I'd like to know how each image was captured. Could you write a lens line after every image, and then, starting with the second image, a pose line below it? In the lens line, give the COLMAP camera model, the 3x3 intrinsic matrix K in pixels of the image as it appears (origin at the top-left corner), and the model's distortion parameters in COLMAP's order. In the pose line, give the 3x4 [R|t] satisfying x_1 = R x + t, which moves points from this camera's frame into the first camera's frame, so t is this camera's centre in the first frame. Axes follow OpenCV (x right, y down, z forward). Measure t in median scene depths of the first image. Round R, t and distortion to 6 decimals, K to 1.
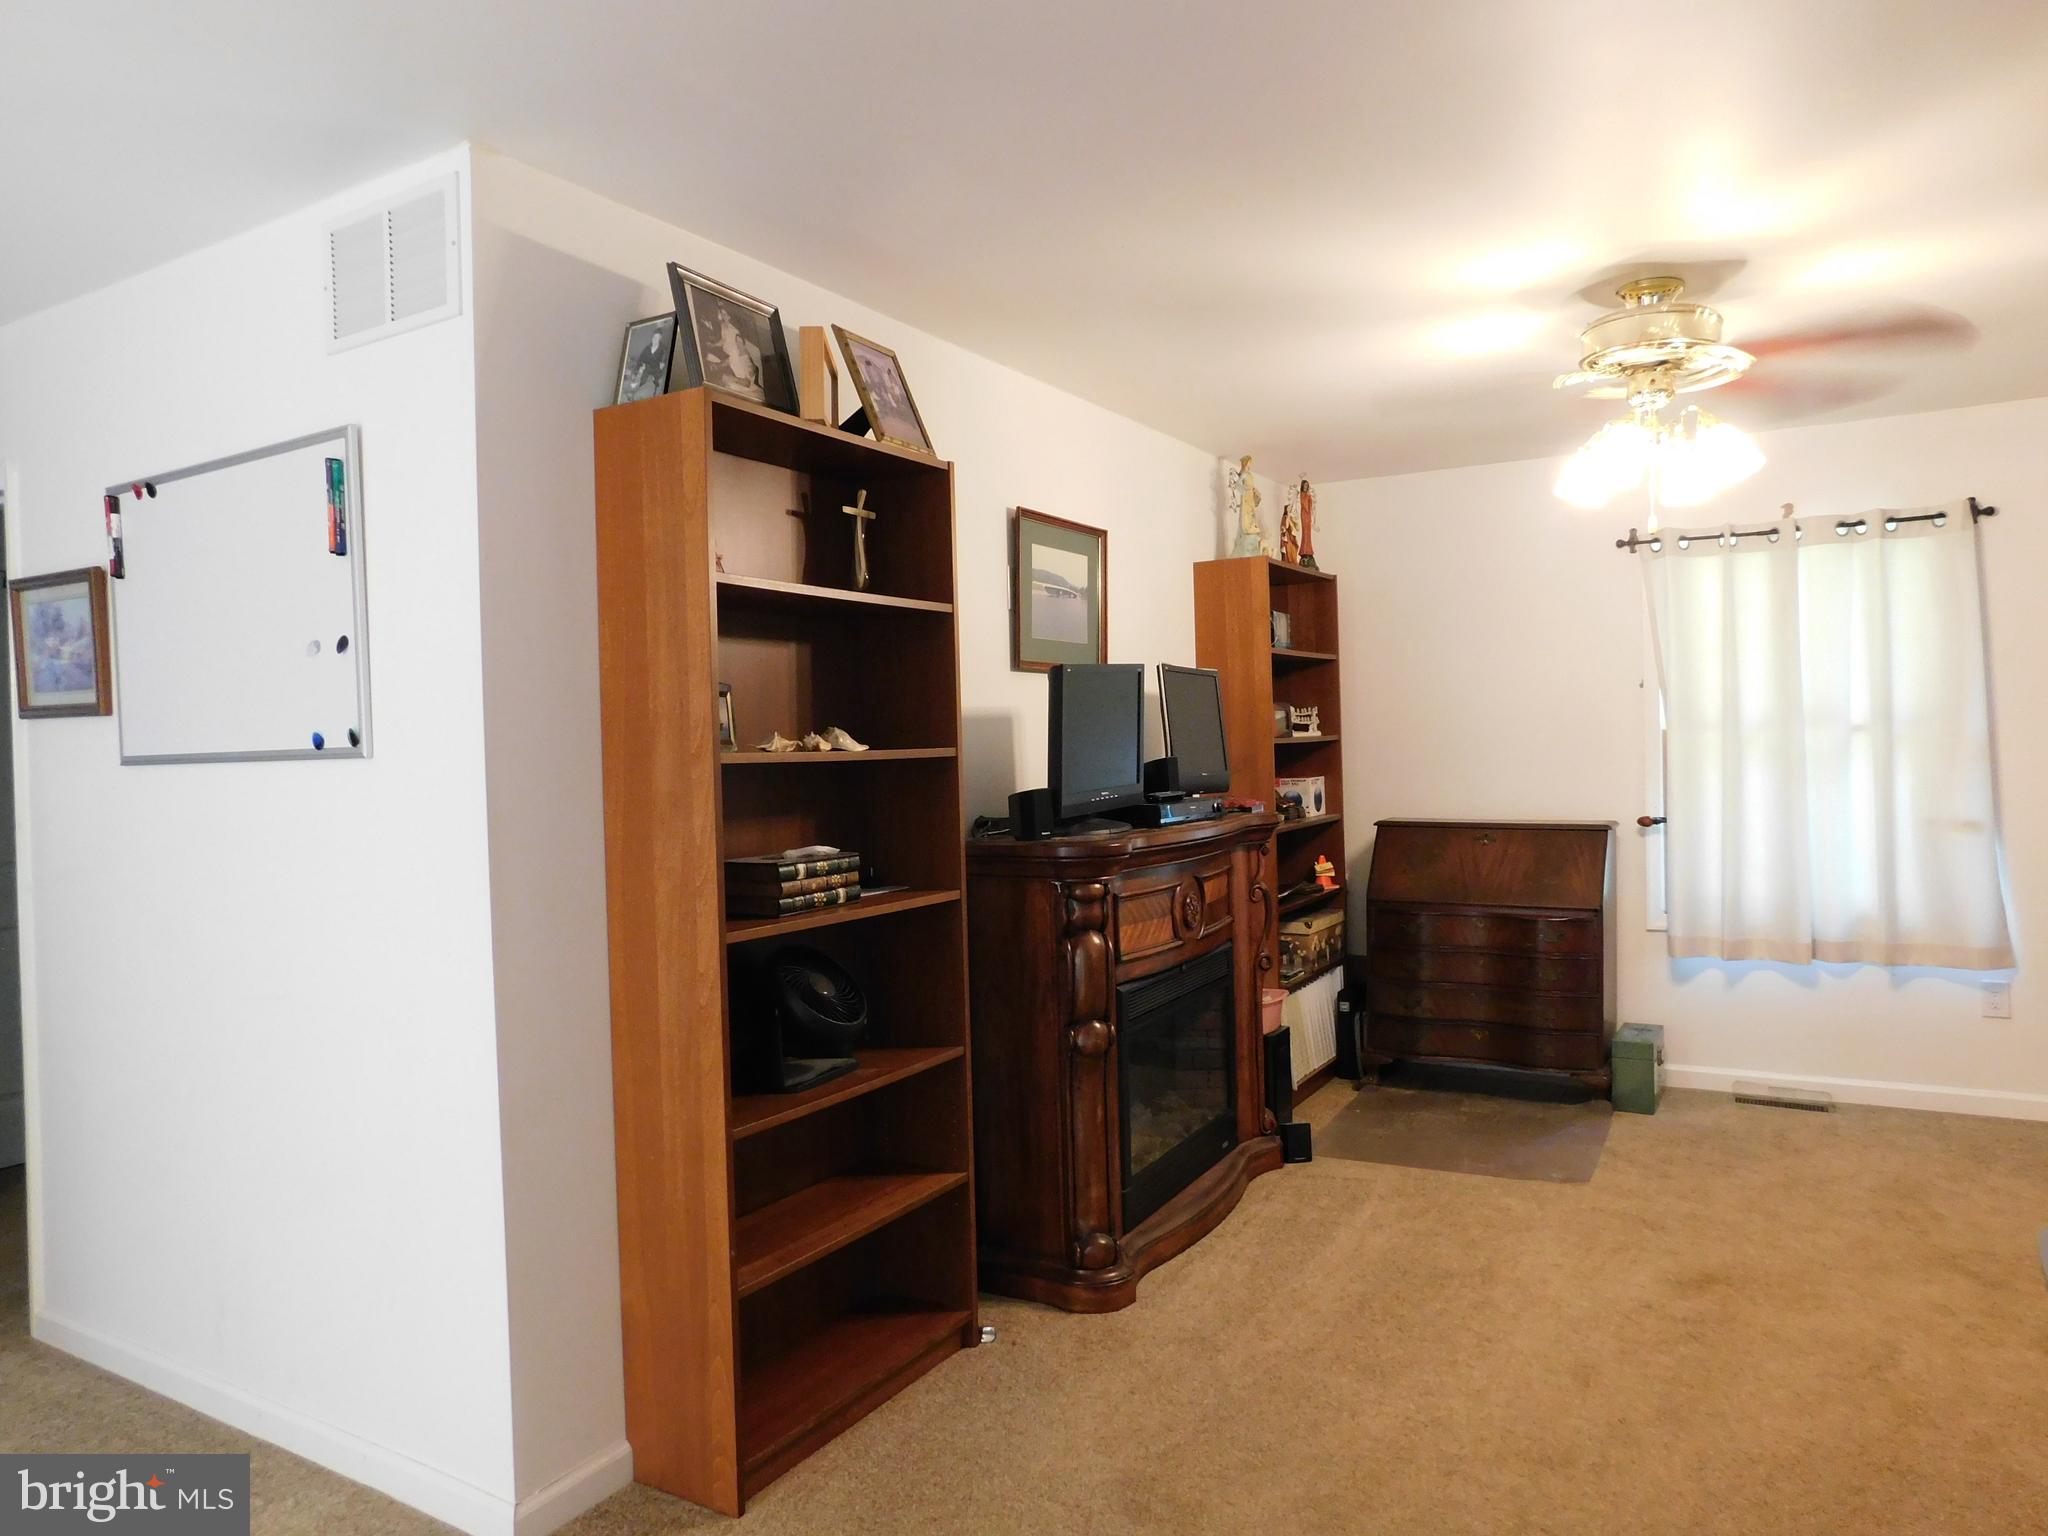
lens RADIAL K [[1345.9, 0, 1024.0], [0, 1345.9, 768.0], [0, 0, 1]] dist [-0.038296, -0.000511]
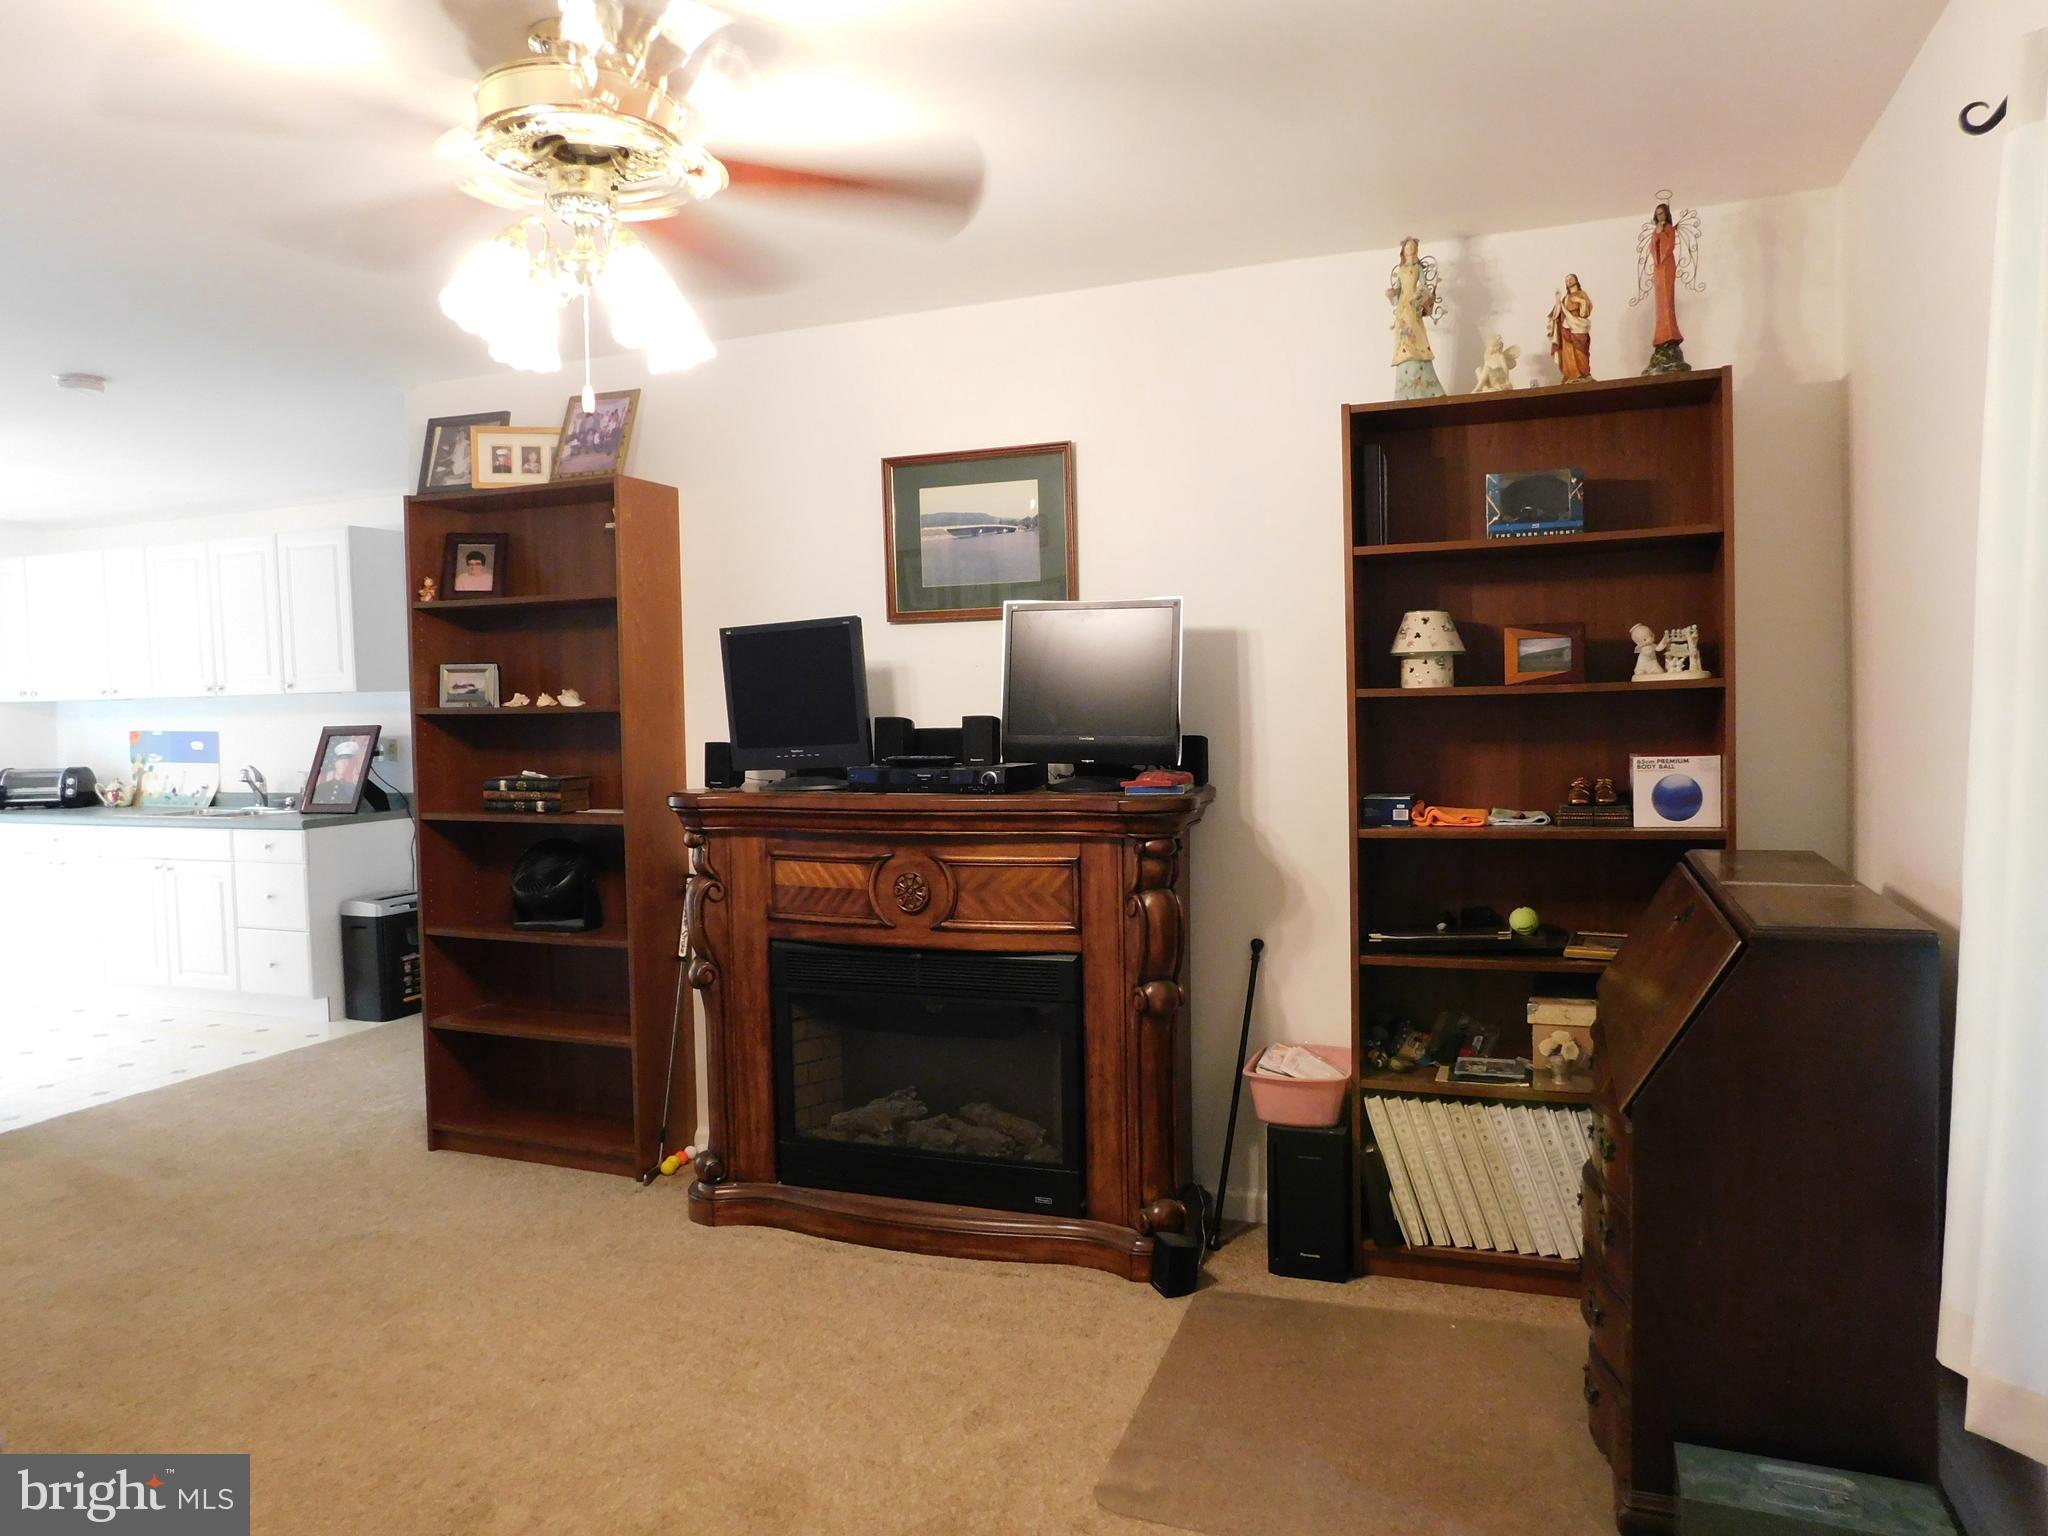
lens RADIAL K [[1345.9, 0, 1024.0], [0, 1345.9, 768.0], [0, 0, 1]] dist [-0.038296, -0.000511]
pose [[0.168693, 0.069416, -0.983221, 0.943375], [-0.003990, 0.997557, 0.069743, -0.033980], [0.985661, -0.007842, 0.168557, 0.877981]]
